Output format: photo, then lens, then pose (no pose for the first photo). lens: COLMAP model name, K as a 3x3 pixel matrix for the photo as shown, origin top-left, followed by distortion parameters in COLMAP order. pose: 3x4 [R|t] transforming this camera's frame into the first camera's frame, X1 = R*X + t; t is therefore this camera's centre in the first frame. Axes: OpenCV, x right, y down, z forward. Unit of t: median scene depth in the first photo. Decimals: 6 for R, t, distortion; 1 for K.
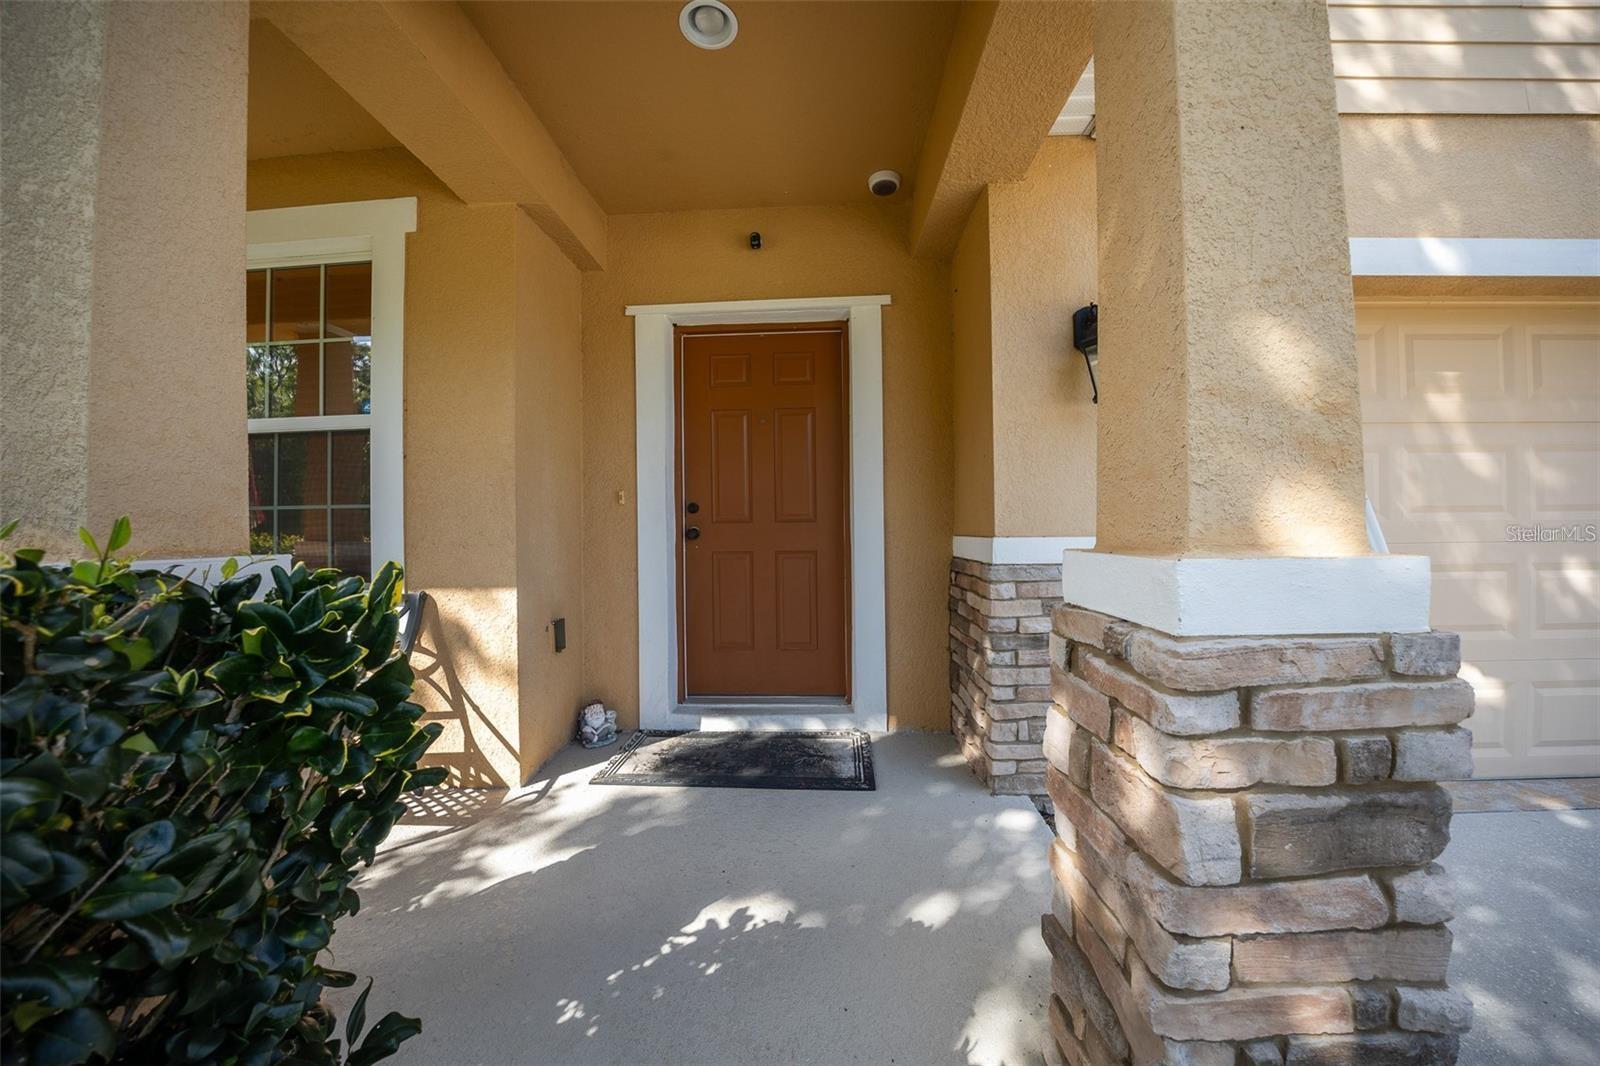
lens RADIAL K [[548.5, 0, 797.1], [0, 548.5, 530.0], [0, 0, 1]] dist [-0.026569, 0.000154]
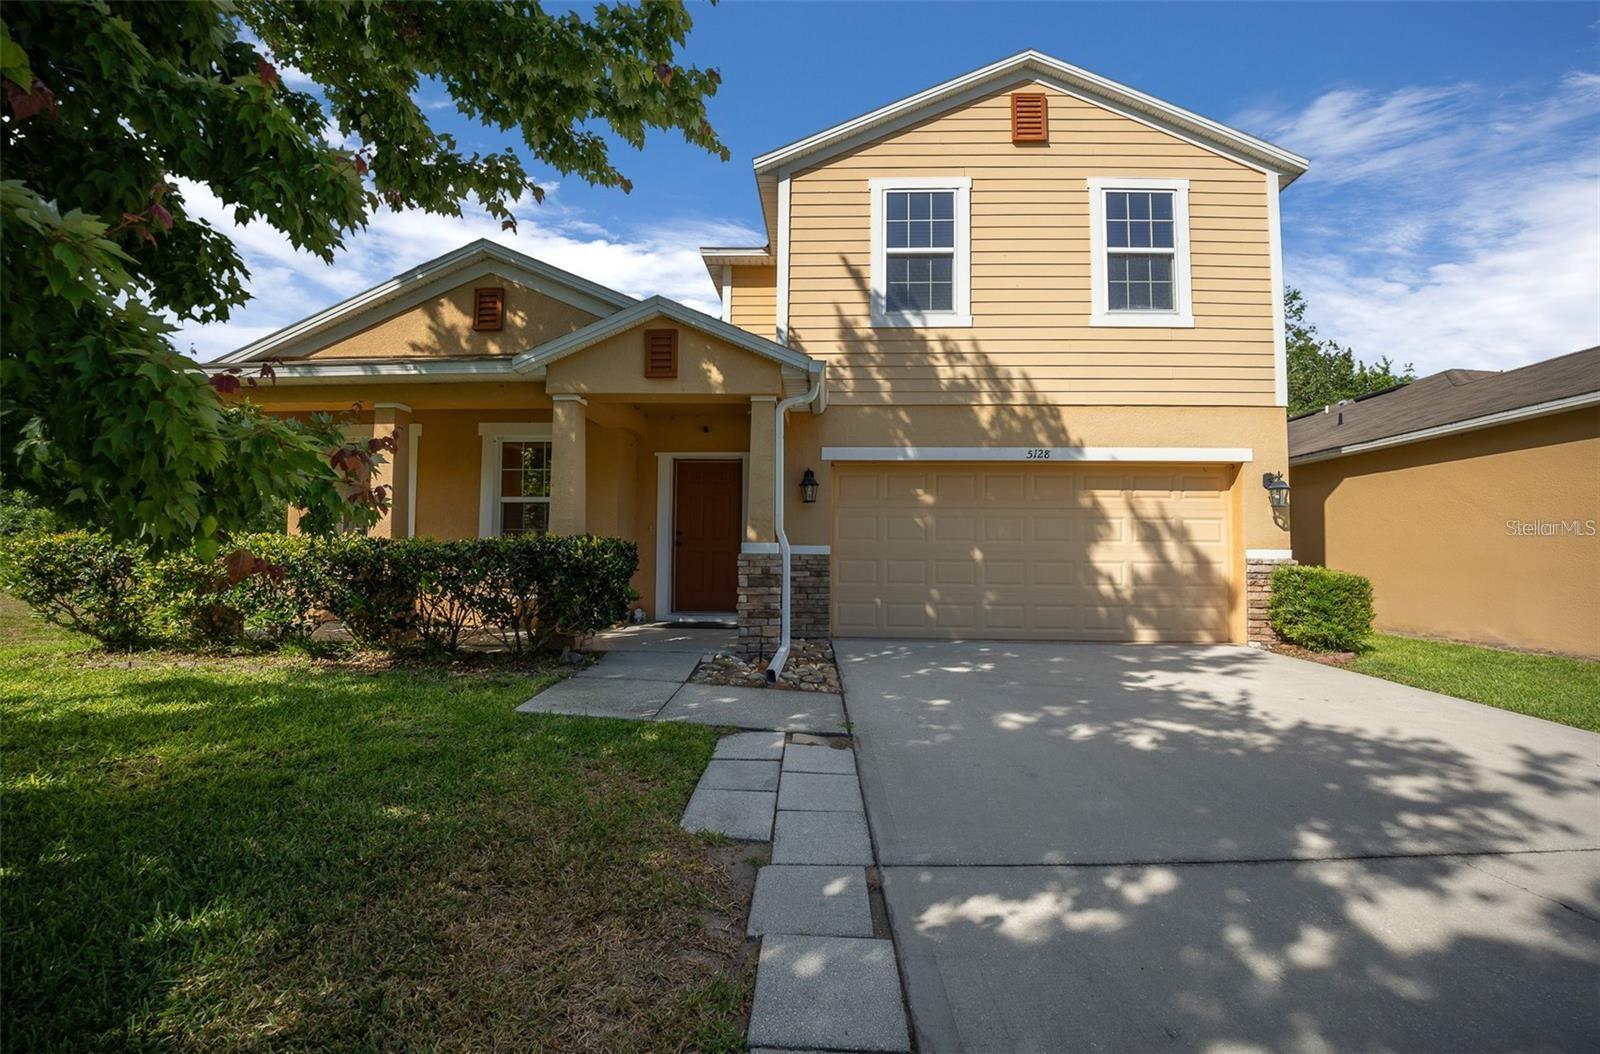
lens RADIAL K [[563.0, 0, 800.0], [0, 563.0, 527.0], [0, 0, 1]] dist [0.000106, -0.000001]
pose [[0.999601, 0.017498, 0.022167, 0.350343], [-0.016596, 0.999052, -0.040255, 0.030749], [-0.022850, 0.039871, 0.998944, -1.824316]]
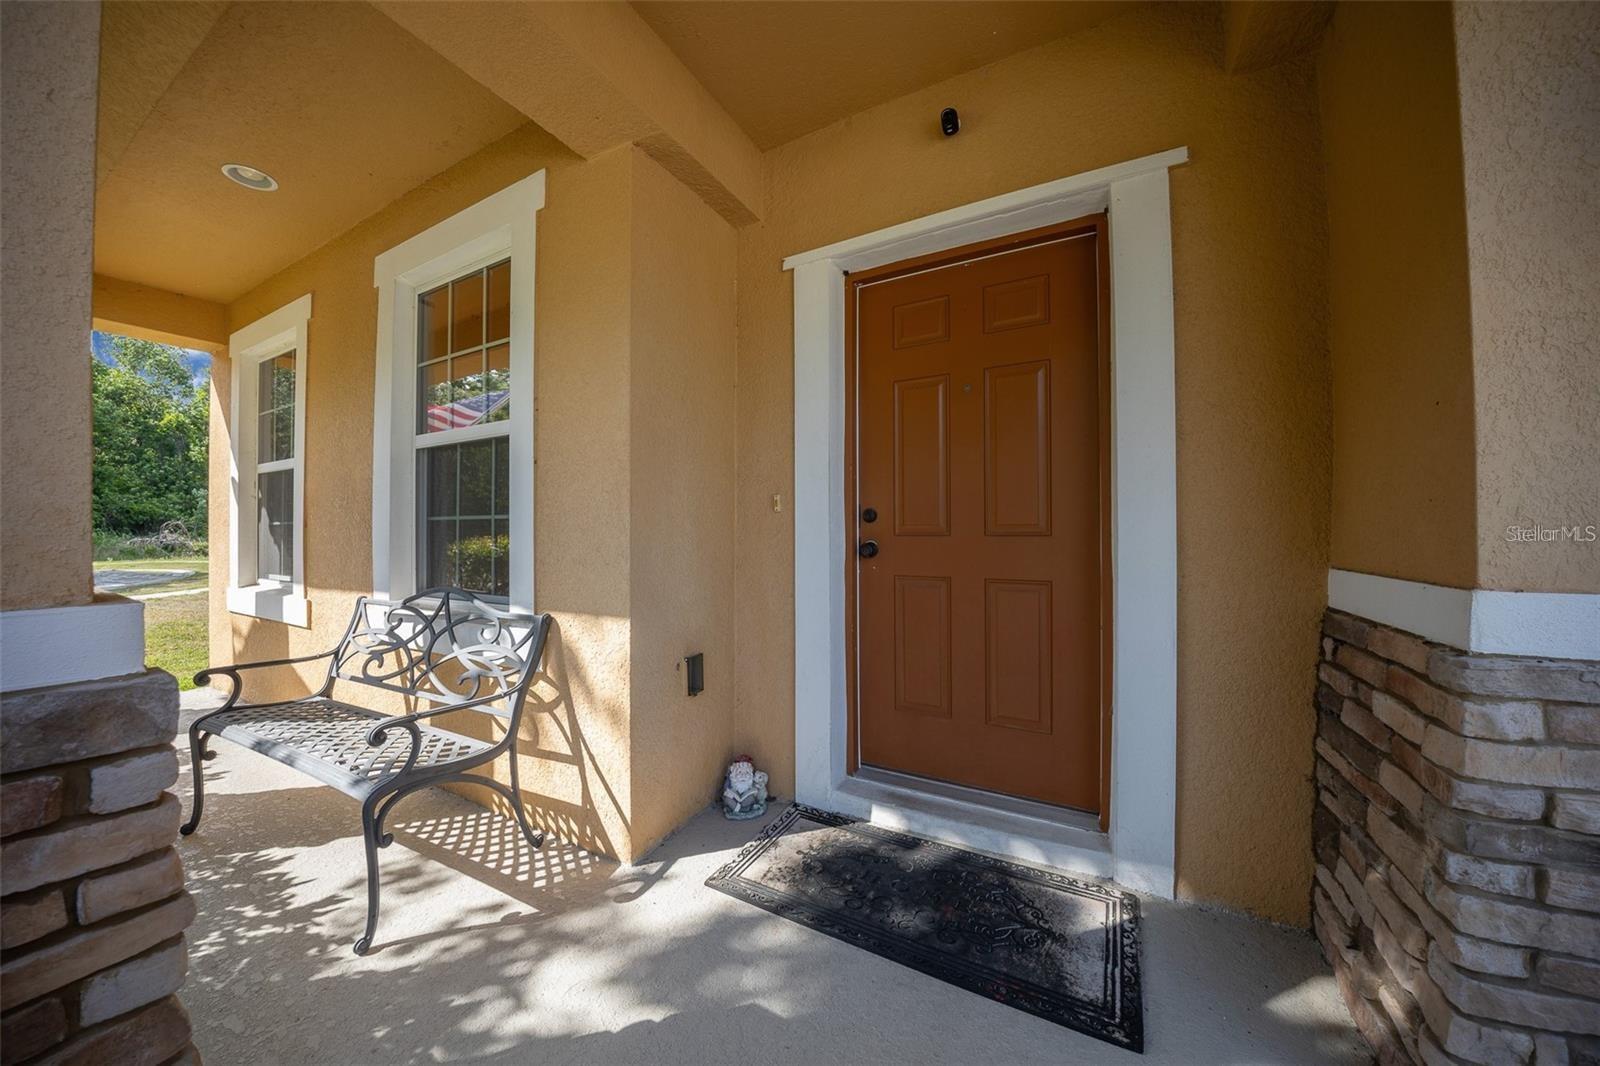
lens RADIAL K [[548.5, 0, 797.1], [0, 548.5, 530.0], [0, 0, 1]] dist [-0.026569, 0.000154]
pose [[0.900958, 0.007852, -0.433834, 0.052446], [-0.006899, 0.999969, 0.003772, -0.026941], [0.433851, -0.000406, 0.900985, 0.347364]]
